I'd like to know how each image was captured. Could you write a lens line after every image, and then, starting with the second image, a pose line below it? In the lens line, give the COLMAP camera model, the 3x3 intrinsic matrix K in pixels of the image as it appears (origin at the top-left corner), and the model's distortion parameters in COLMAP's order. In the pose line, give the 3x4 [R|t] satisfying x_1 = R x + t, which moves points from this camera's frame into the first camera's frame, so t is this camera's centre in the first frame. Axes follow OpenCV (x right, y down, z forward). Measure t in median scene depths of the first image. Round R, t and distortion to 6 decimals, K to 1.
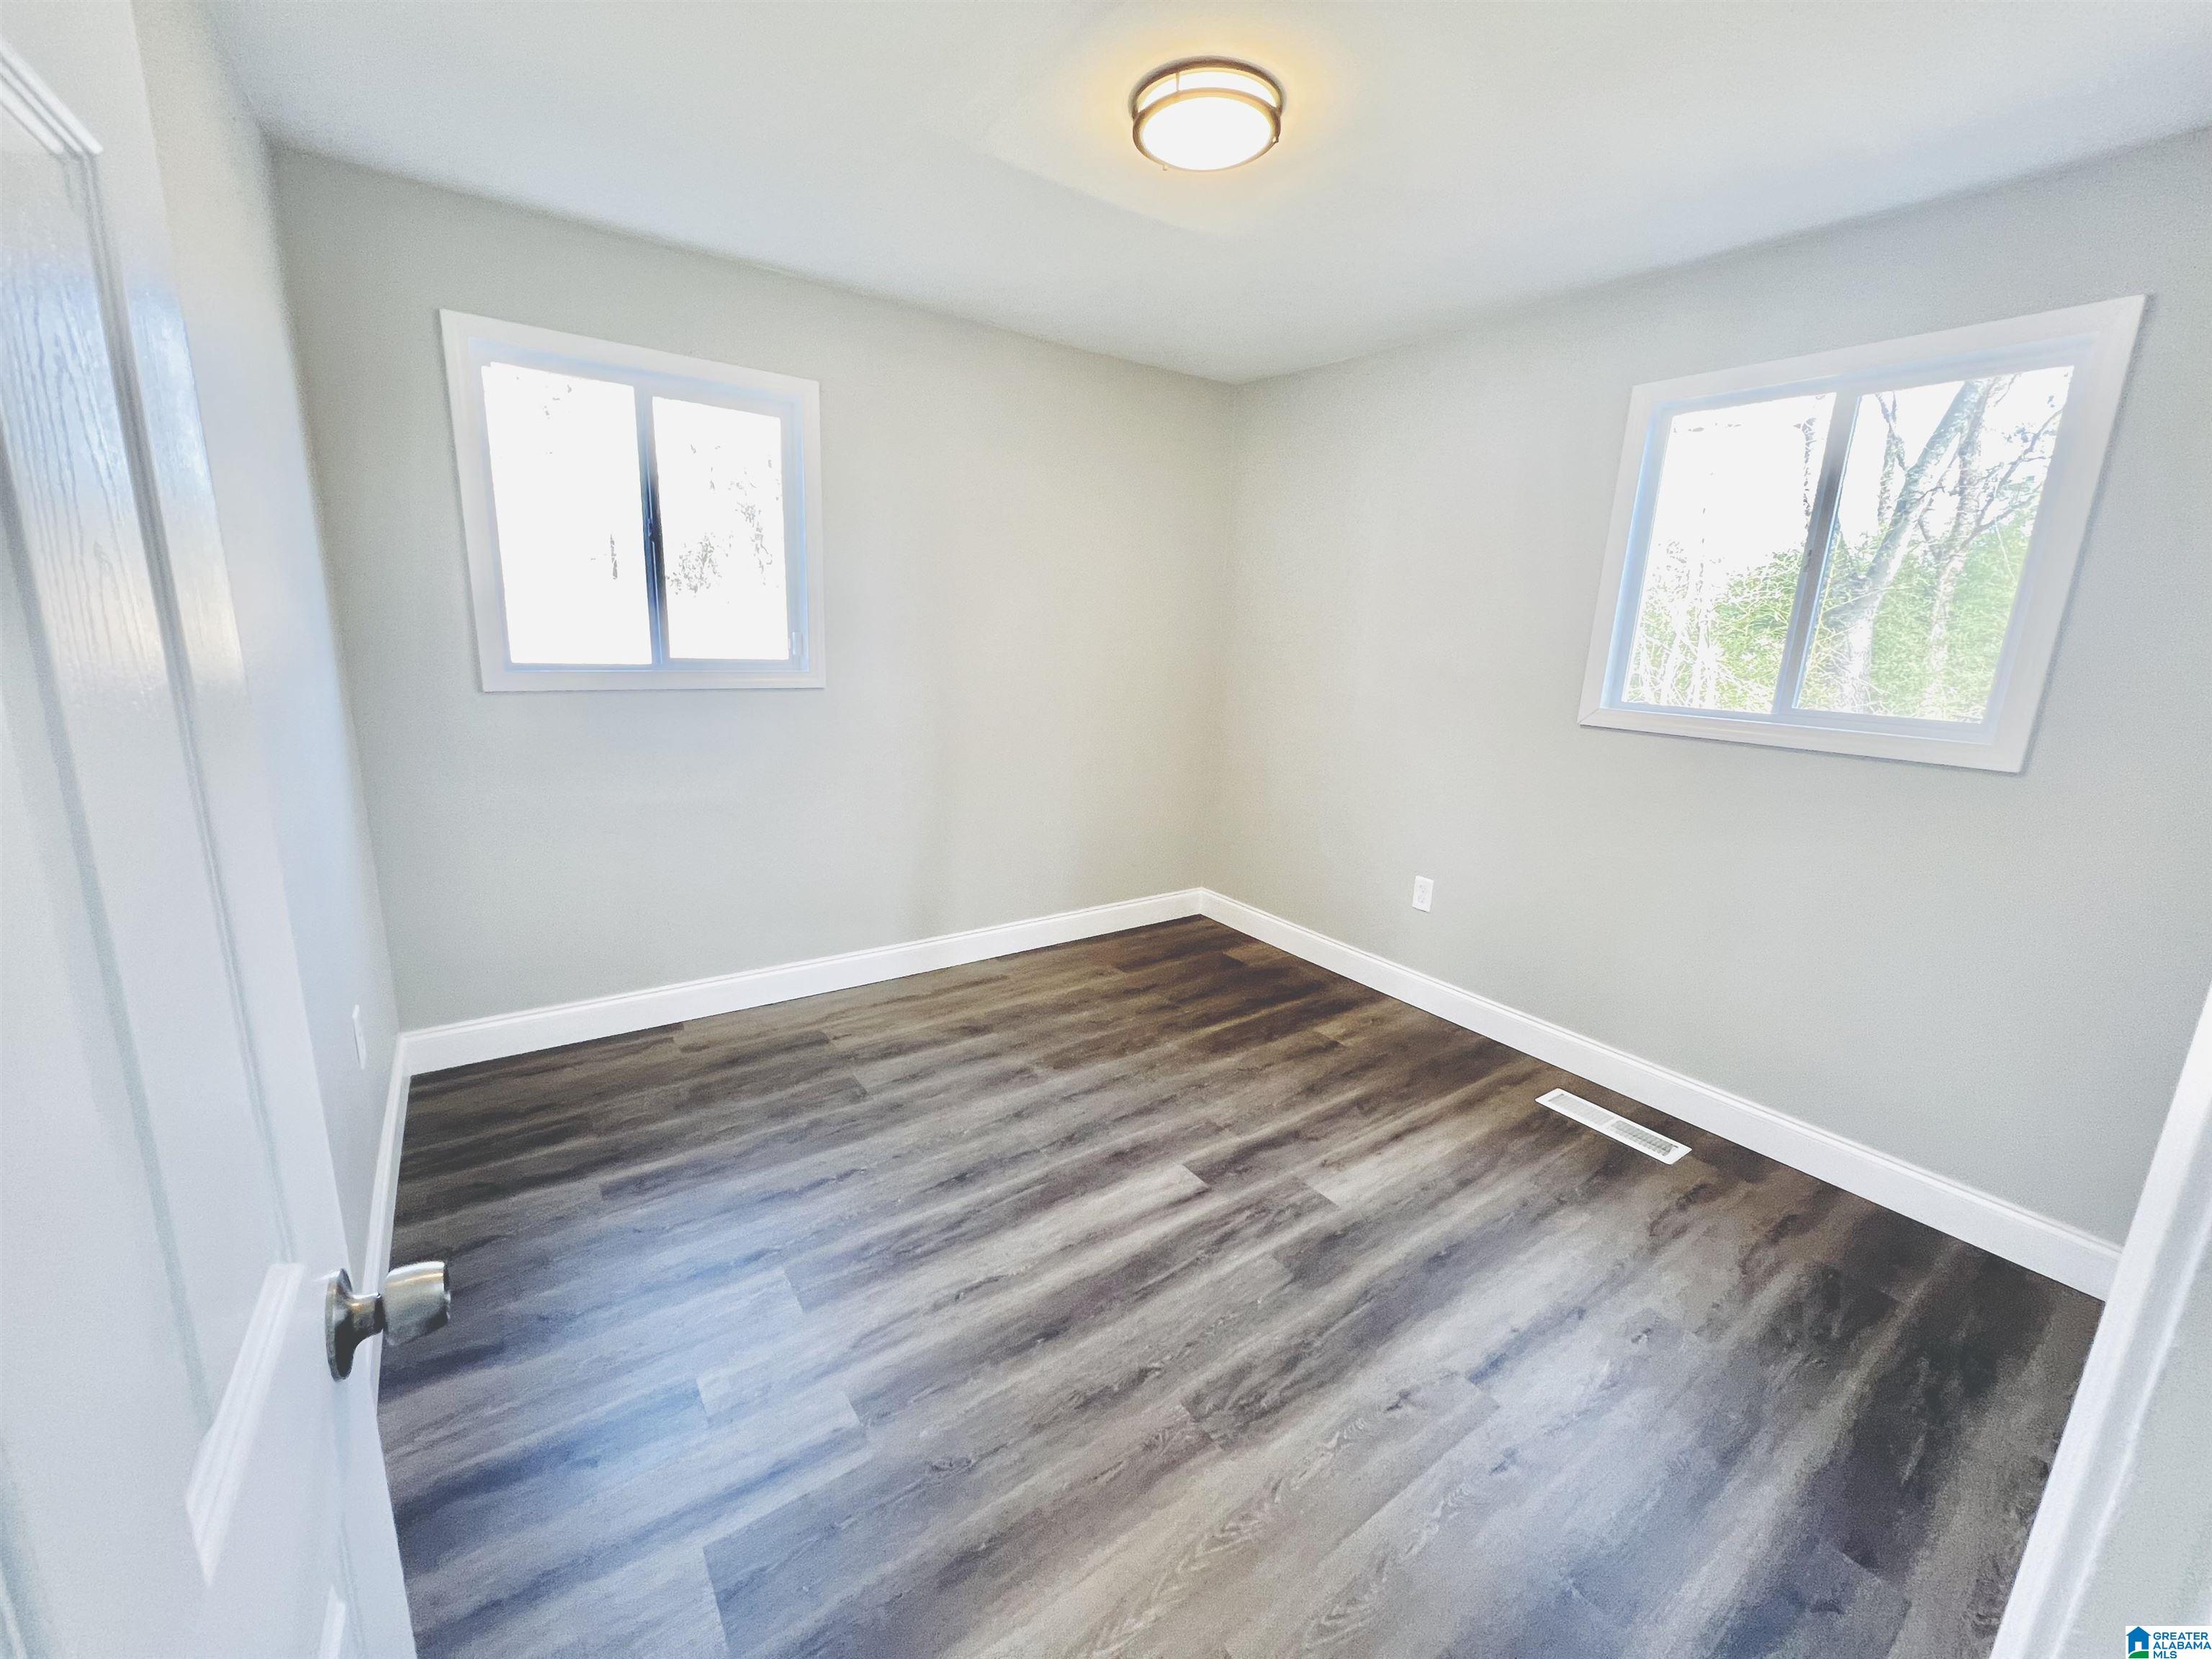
lens RADIAL K [[903.8, 0, 1103.7], [0, 903.8, 832.0], [0, 0, 1]] dist [0.004289, 0.000312]
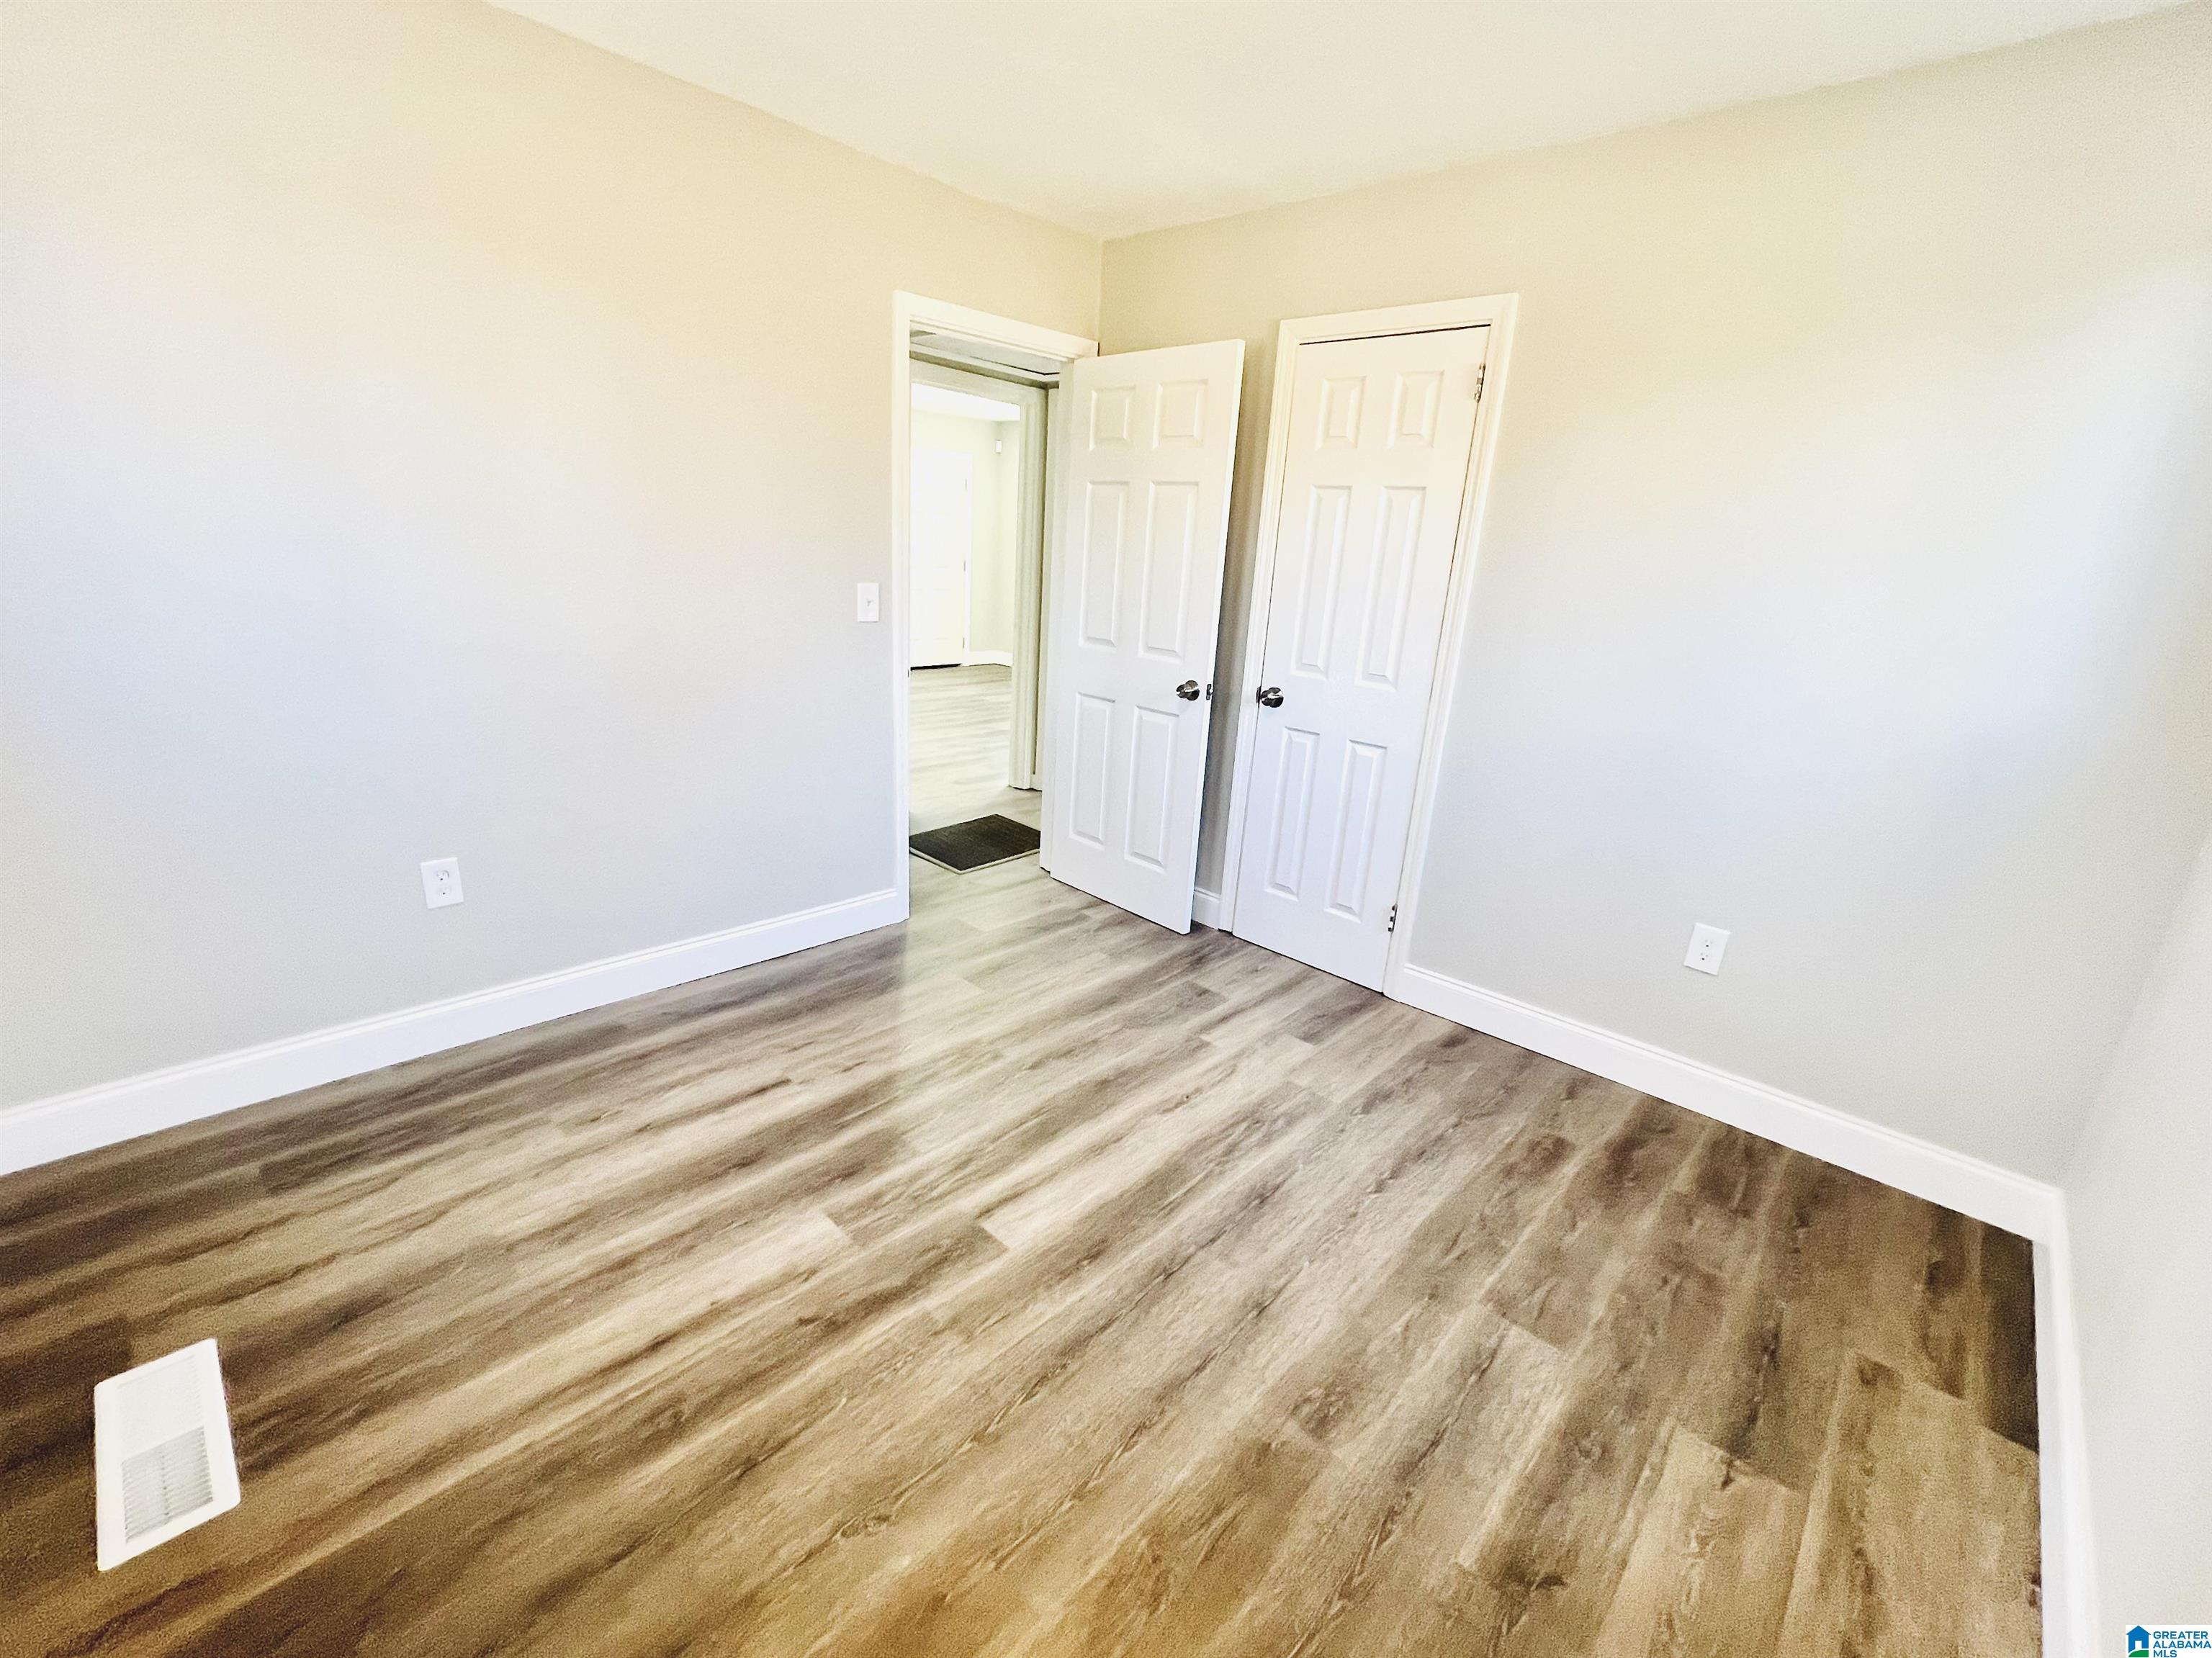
lens RADIAL K [[903.7, 0, 1098.2], [0, 903.7, 828.8], [0, 0, 1]] dist [0.004289, 0.000312]
pose [[-0.976692, -0.036627, -0.211495, 0.185802], [-0.140253, 0.854795, 0.499655, -0.321001], [0.162484, 0.517672, -0.840009, 1.450384]]
